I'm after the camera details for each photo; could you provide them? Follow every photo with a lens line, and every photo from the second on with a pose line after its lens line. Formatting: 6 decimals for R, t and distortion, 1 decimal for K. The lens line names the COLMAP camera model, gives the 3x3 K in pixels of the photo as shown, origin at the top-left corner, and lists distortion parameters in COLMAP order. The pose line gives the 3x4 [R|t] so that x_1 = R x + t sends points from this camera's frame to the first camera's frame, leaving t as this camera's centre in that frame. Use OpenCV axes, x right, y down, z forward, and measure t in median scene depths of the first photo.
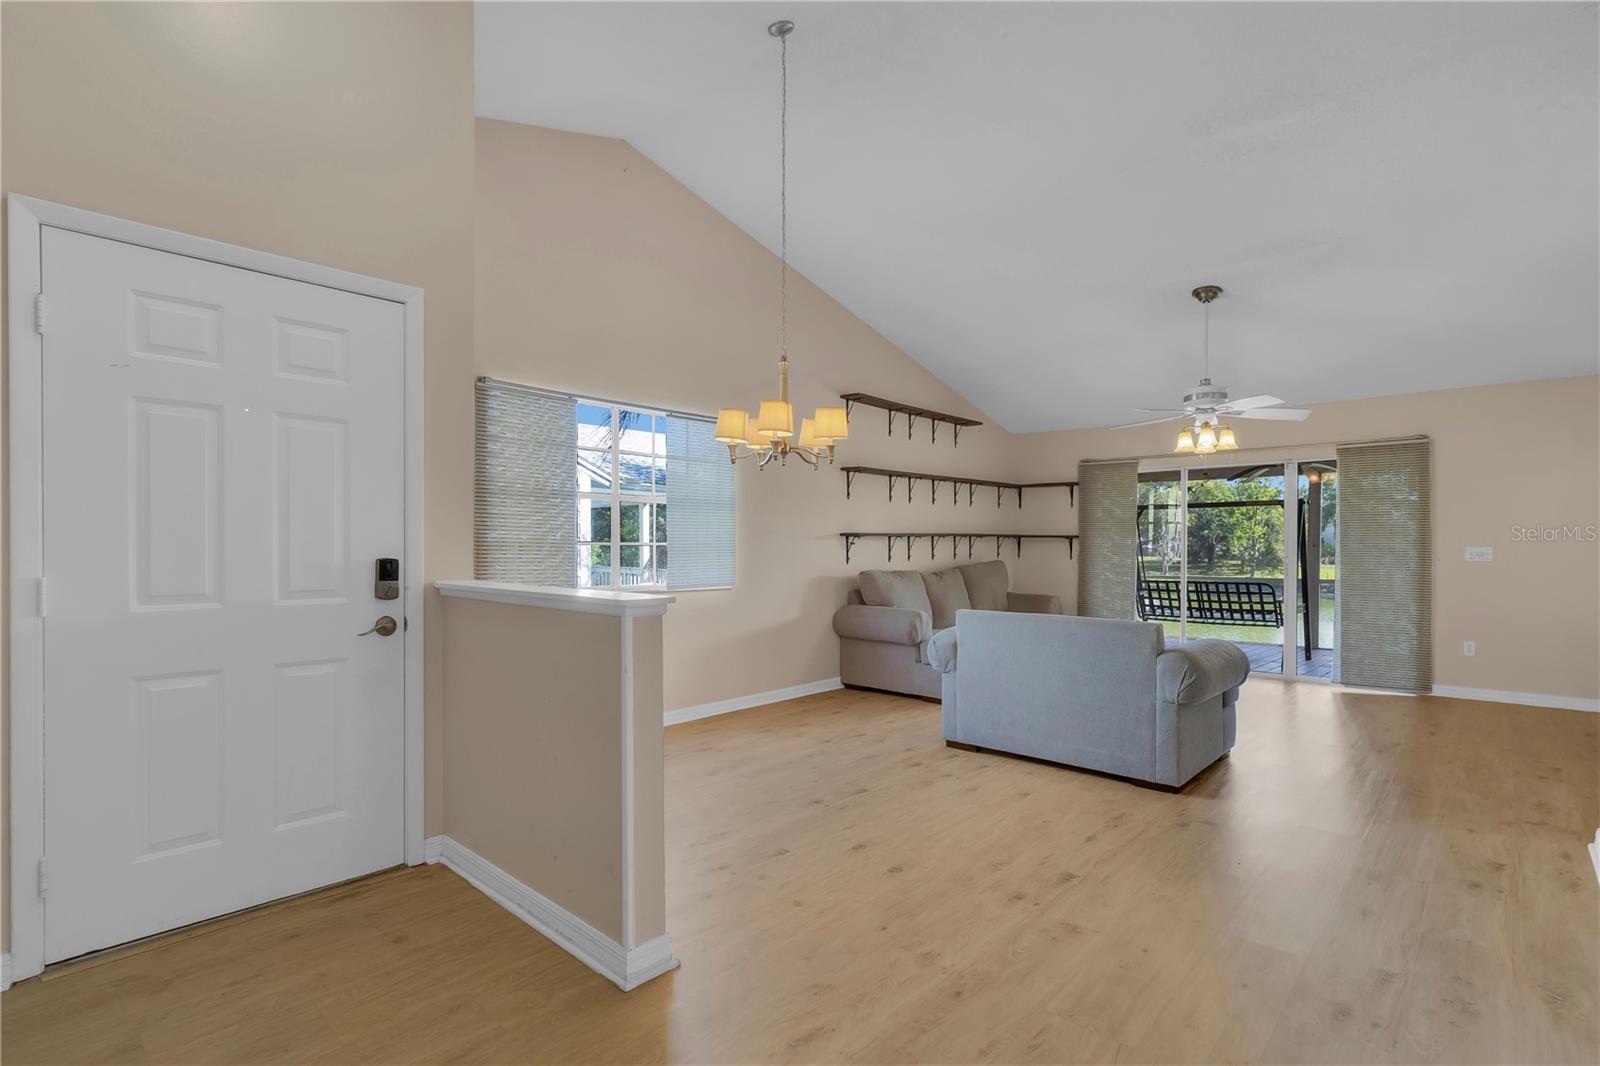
lens RADIAL K [[771.0, 0, 825.8], [0, 771.0, 547.3], [0, 0, 1]] dist [0.002573, -0.000376]
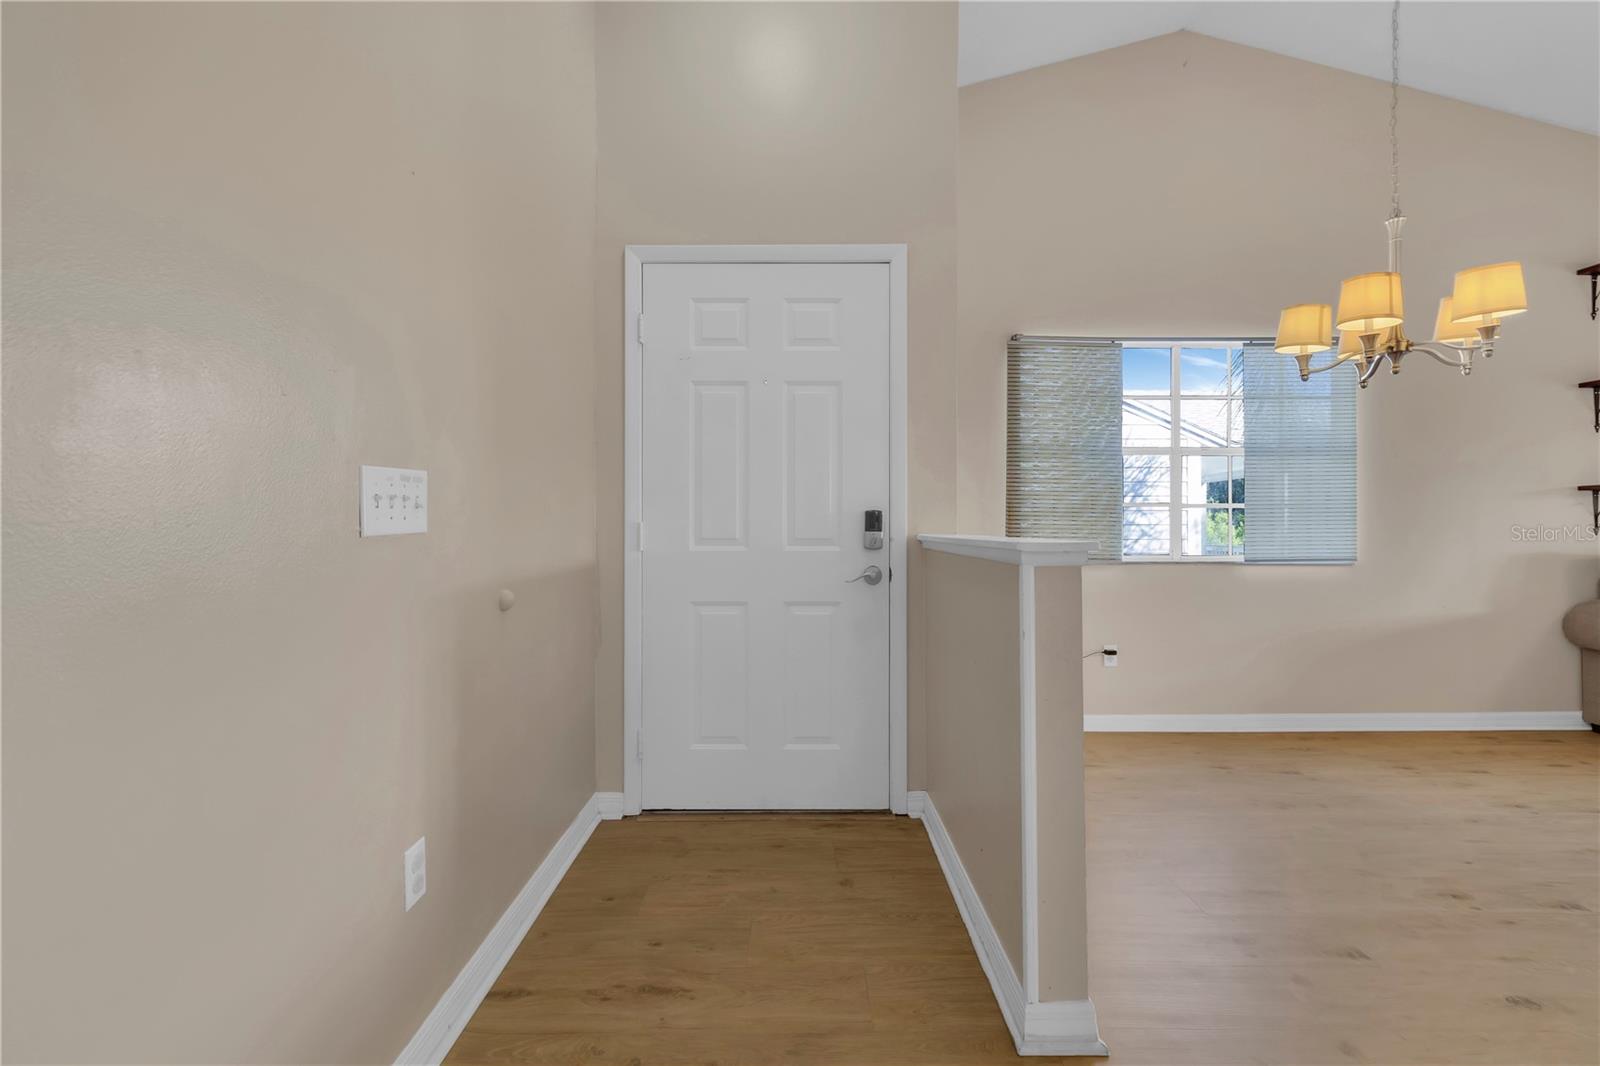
lens RADIAL K [[742.9, 0, 805.7], [0, 742.9, 524.7], [0, 0, 1]] dist [0.003041, -0.000273]
pose [[0.669154, -0.008310, -0.743077, 0.068258], [0.001493, 0.999950, -0.009838, 0.026027], [0.743122, 0.005474, 0.669133, 0.156453]]
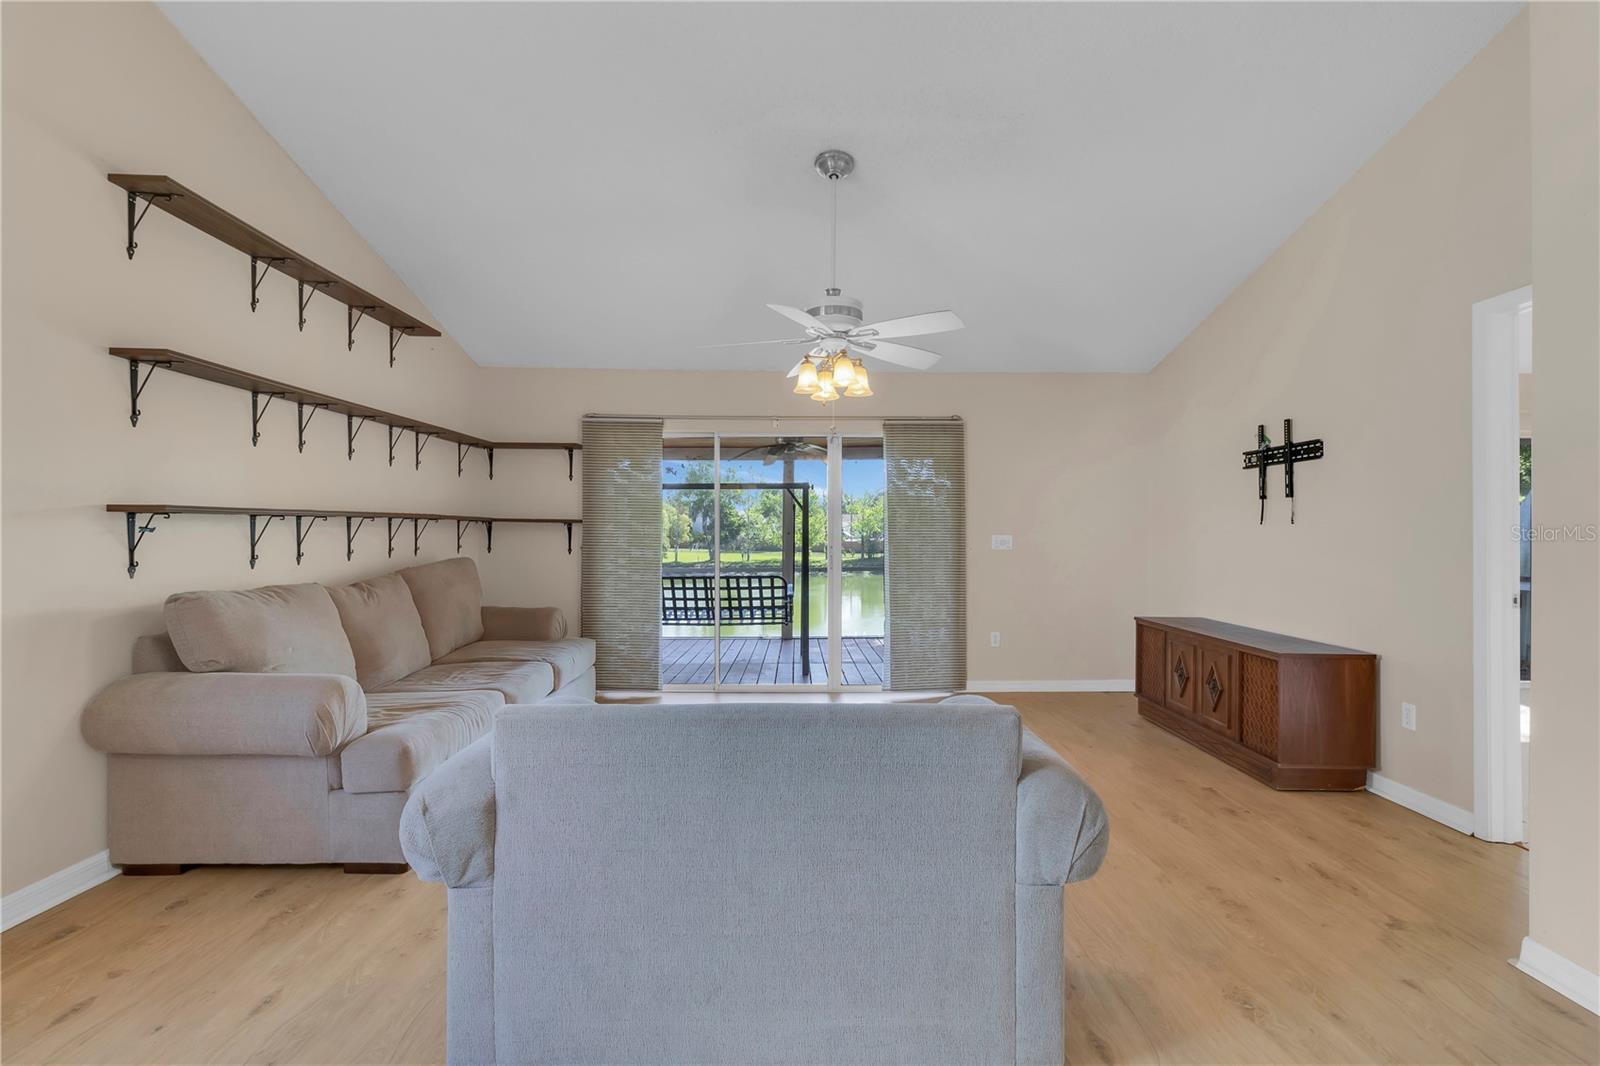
lens RADIAL K [[742.9, 0, 805.6], [0, 742.9, 534.4], [0, 0, 1]] dist [0.003041, -0.000273]
pose [[0.744515, -0.001456, 0.667604, 0.043532], [0.002406, 0.999997, -0.000502, -0.001685], [-0.667601, 0.001979, 0.744516, 0.628020]]
